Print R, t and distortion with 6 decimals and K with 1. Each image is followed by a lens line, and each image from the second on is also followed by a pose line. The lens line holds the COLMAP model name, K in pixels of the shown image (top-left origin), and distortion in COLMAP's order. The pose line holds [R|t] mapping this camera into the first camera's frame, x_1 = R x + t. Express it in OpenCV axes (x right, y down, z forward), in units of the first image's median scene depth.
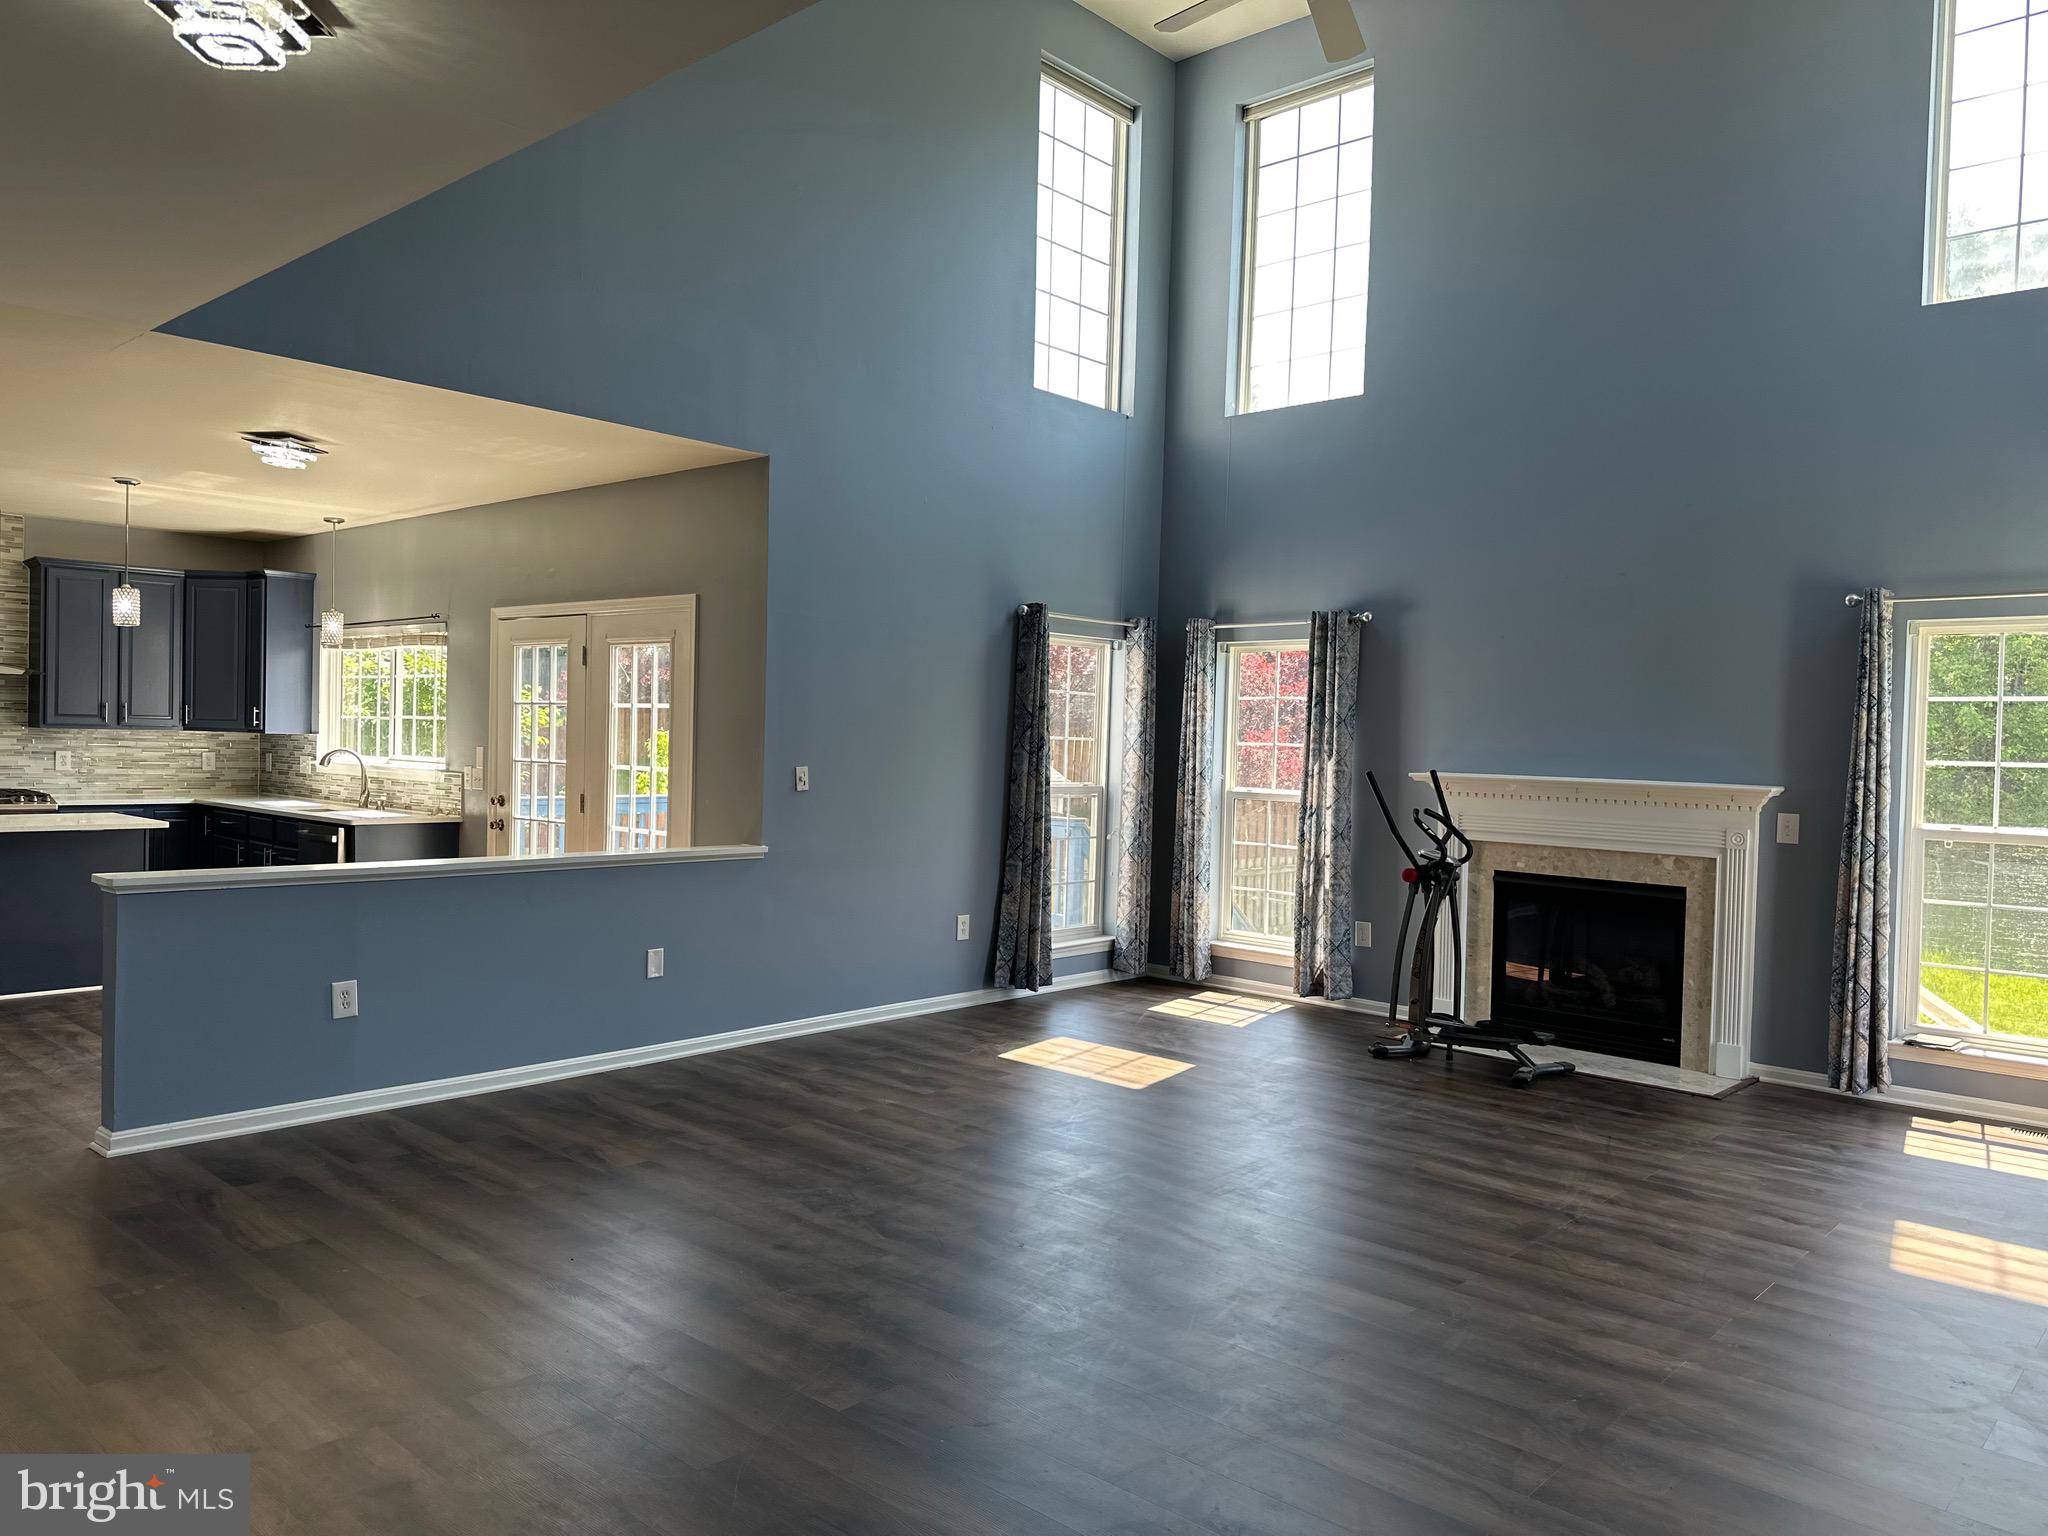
lens RADIAL K [[1439.1, 0, 1034.5], [0, 1439.1, 779.9], [0, 0, 1]] dist [0.084459, -0.124906]
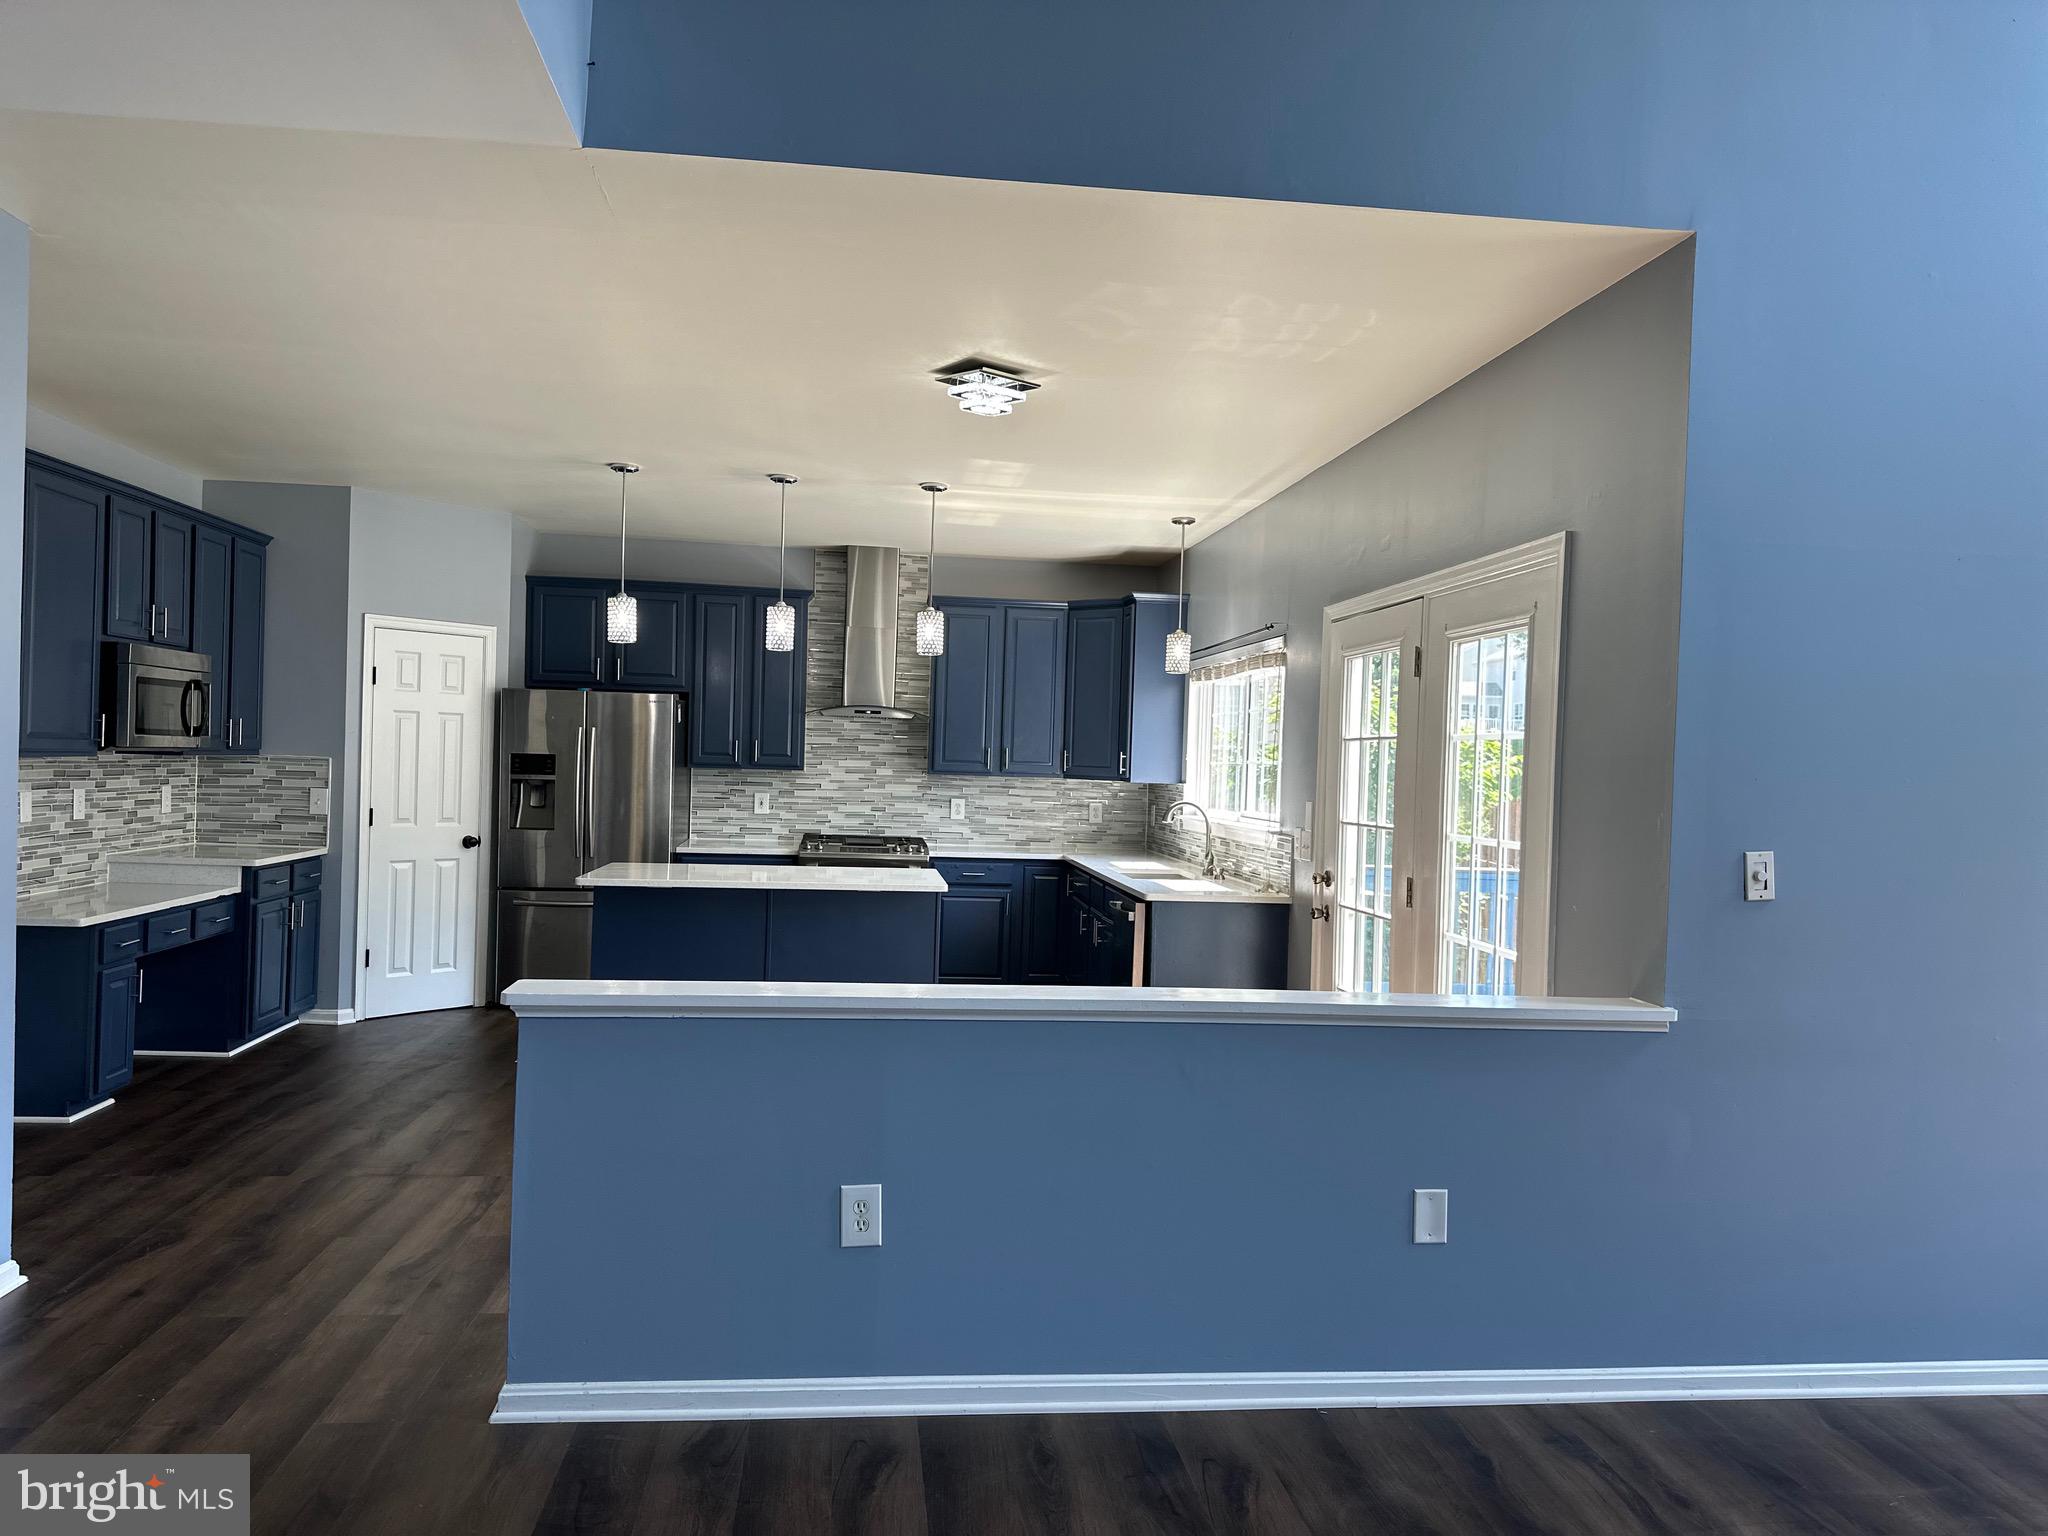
lens RADIAL K [[1430.0, 0, 1030.0], [0, 1430.0, 774.0], [0, 0, 1]] dist [0.182772, -0.330037]
pose [[0.755540, 0.004114, -0.655090, -0.017775], [-0.032915, 0.998956, -0.031689, -0.008874], [0.654276, 0.045505, 0.754886, 0.357796]]
